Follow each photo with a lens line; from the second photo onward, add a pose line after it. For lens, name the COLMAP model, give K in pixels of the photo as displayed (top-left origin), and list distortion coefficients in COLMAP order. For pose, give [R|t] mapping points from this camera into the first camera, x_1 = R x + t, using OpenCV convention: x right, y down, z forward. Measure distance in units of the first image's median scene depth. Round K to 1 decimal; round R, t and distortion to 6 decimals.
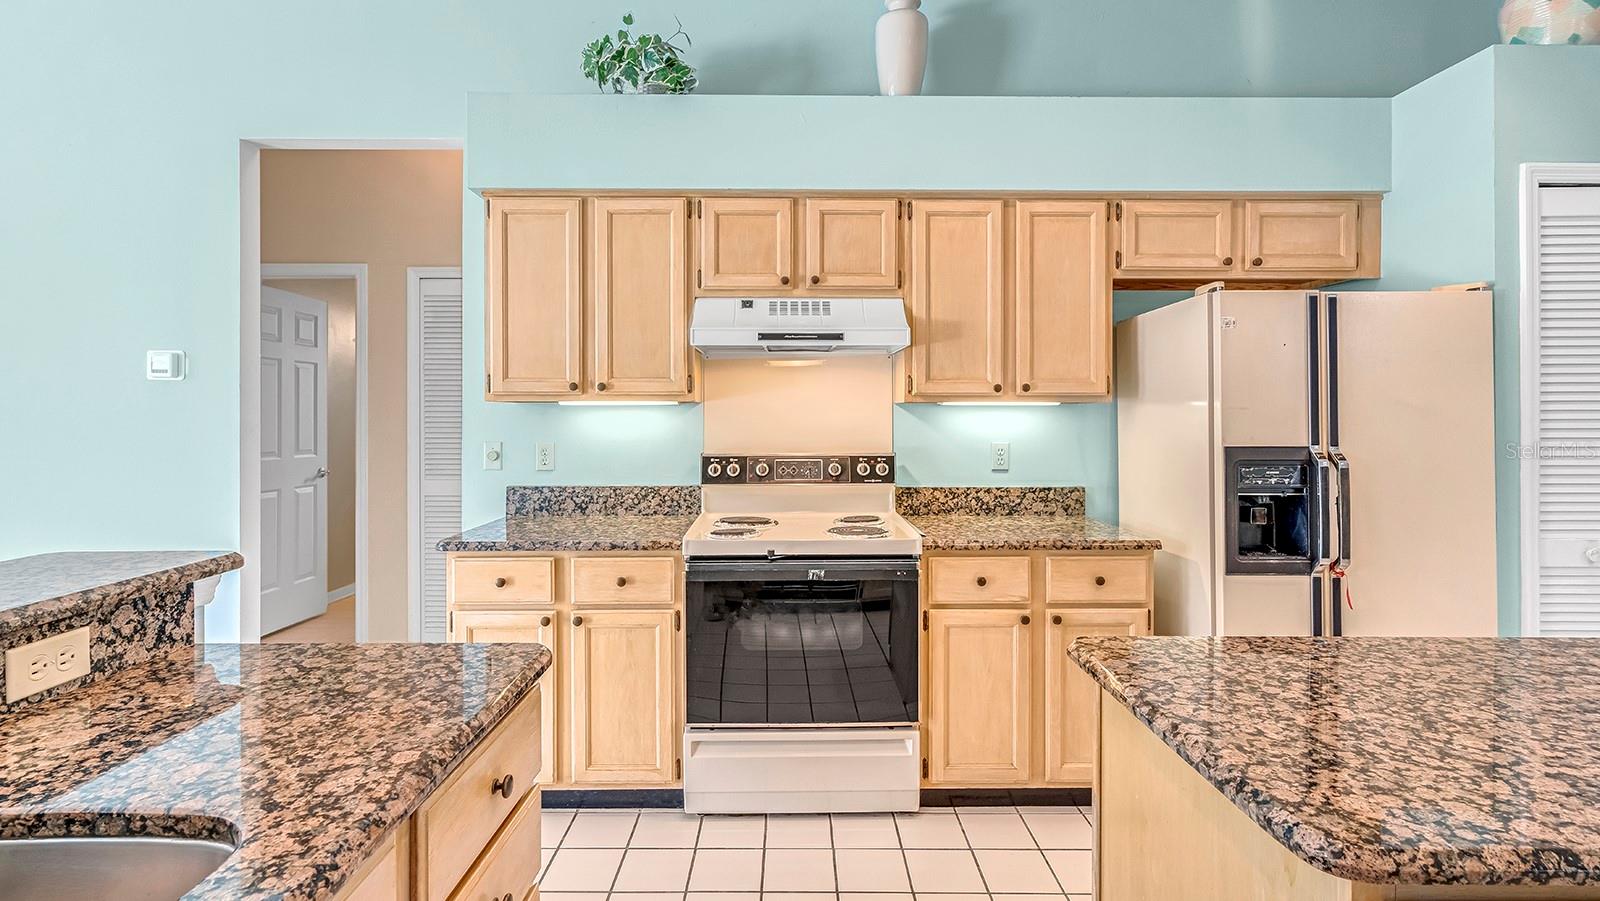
lens RADIAL K [[755.2, 0, 789.1], [0, 755.2, 419.7], [0, 0, 1]] dist [-0.001781, 0.000445]
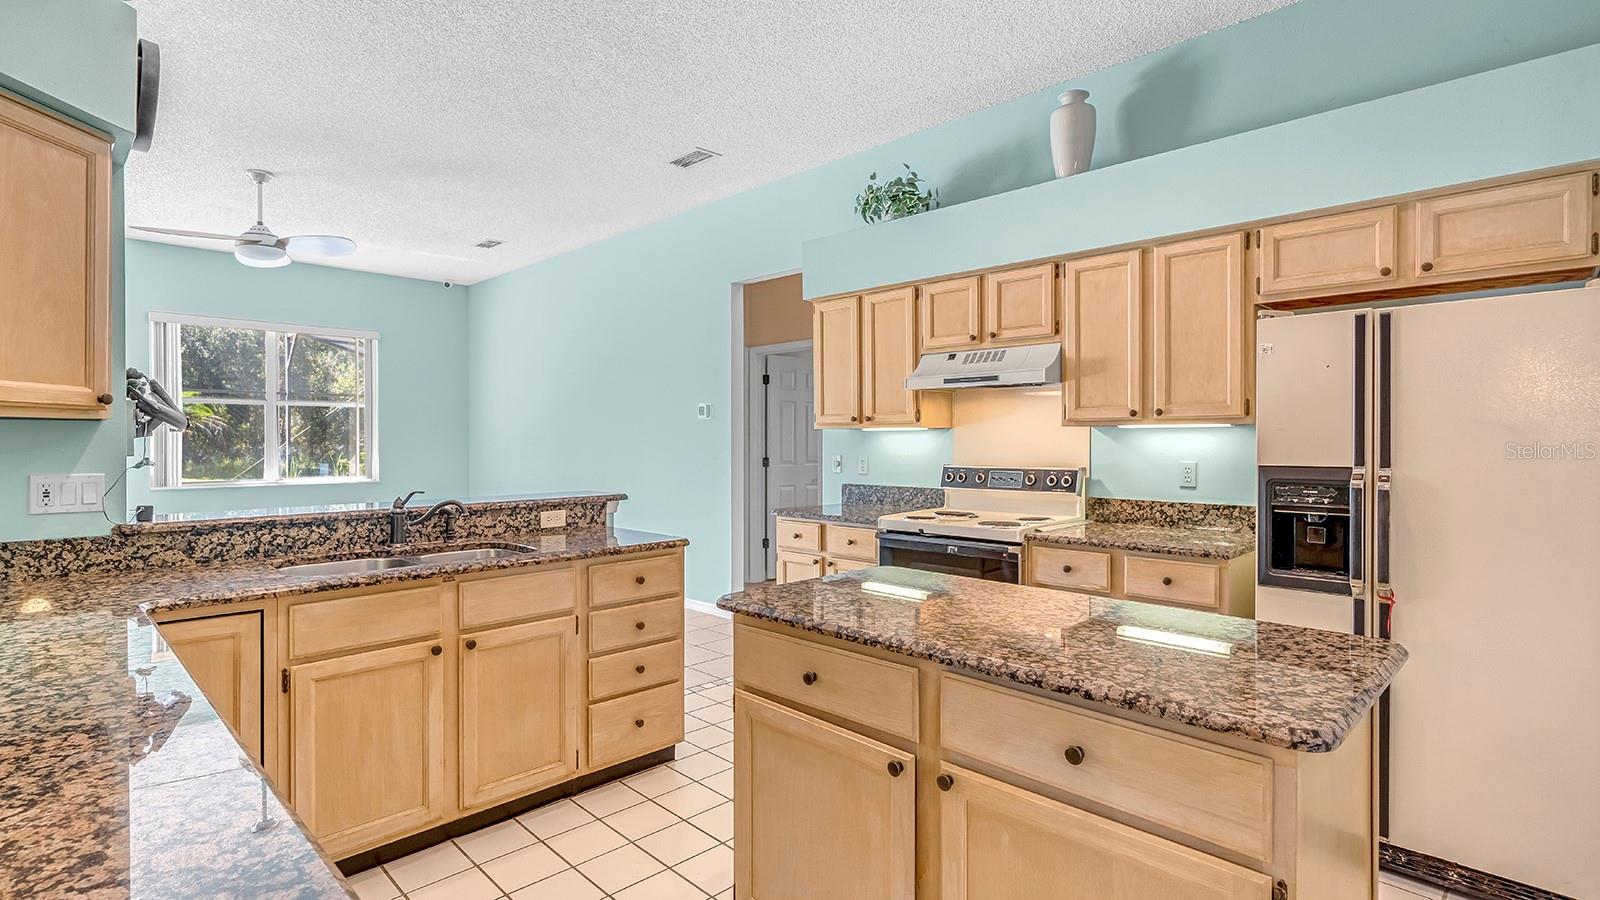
lens RADIAL K [[760.3, 0, 792.5], [0, 760.3, 443.5], [0, 0, 1]] dist [-0.001341, 0.000408]
pose [[0.706387, 0.002511, -0.707821, 0.761871], [-0.000939, 0.999996, 0.002610, 0.002238], [0.707825, -0.001179, 0.706387, -0.199358]]
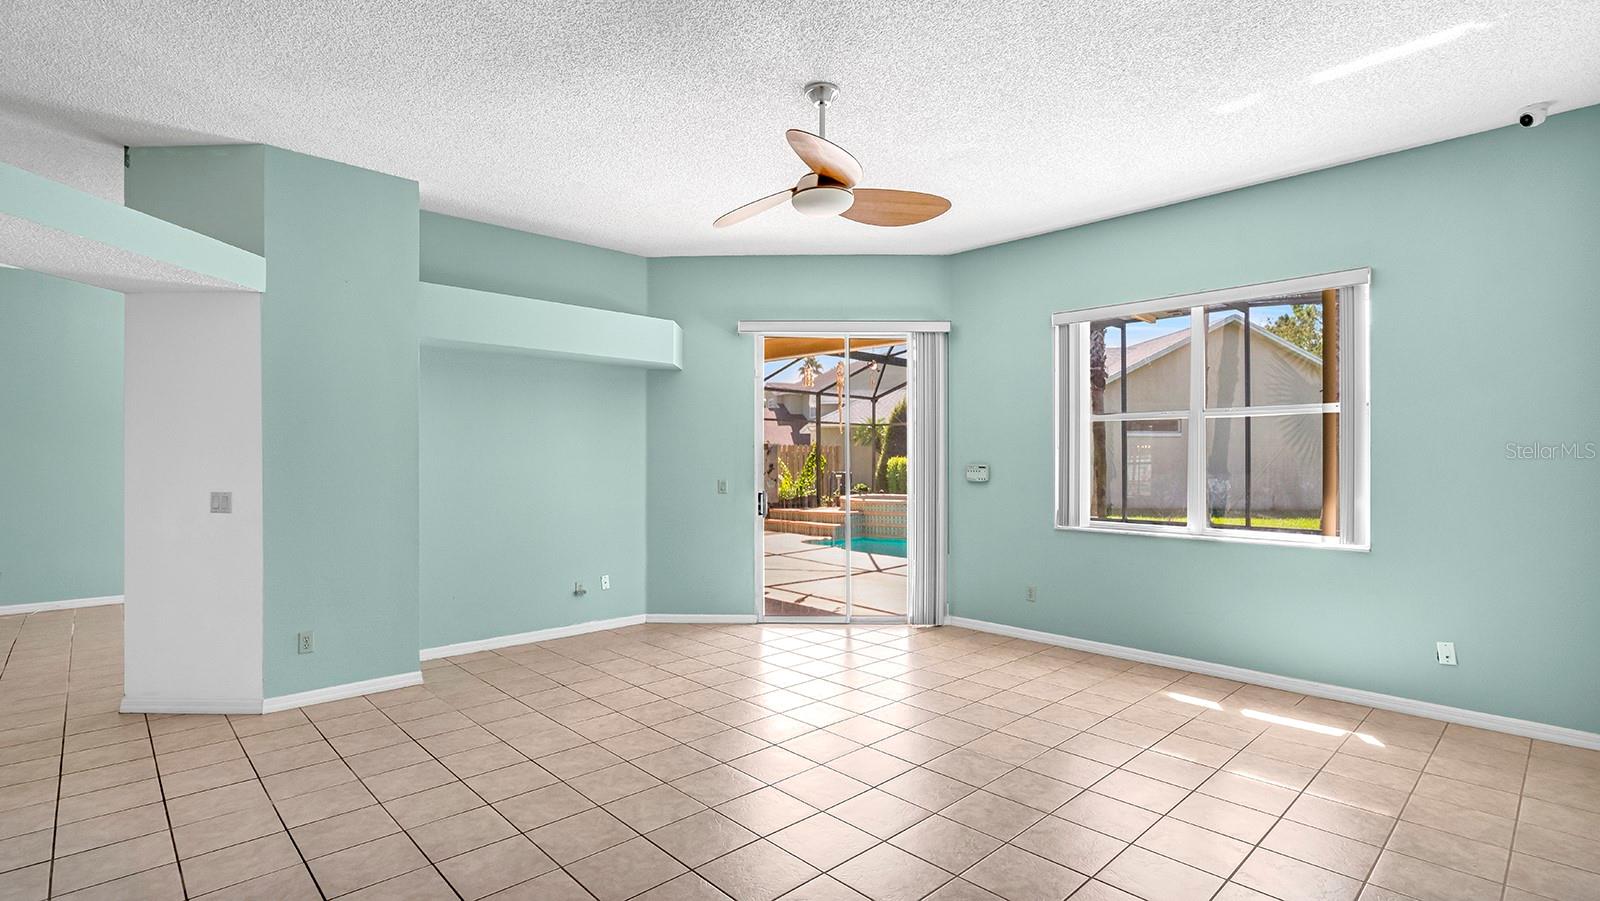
lens RADIAL K [[747.5, 0, 800.0], [0, 747.5, 450.5], [0, 0, 1]] dist [0.000742, 0.001198]
pose [[-0.721139, -0.002974, -0.692784, -0.614352], [-0.001153, 0.999995, -0.003093, -0.041669], [0.692790, -0.001432, -0.721138, 1.106752]]
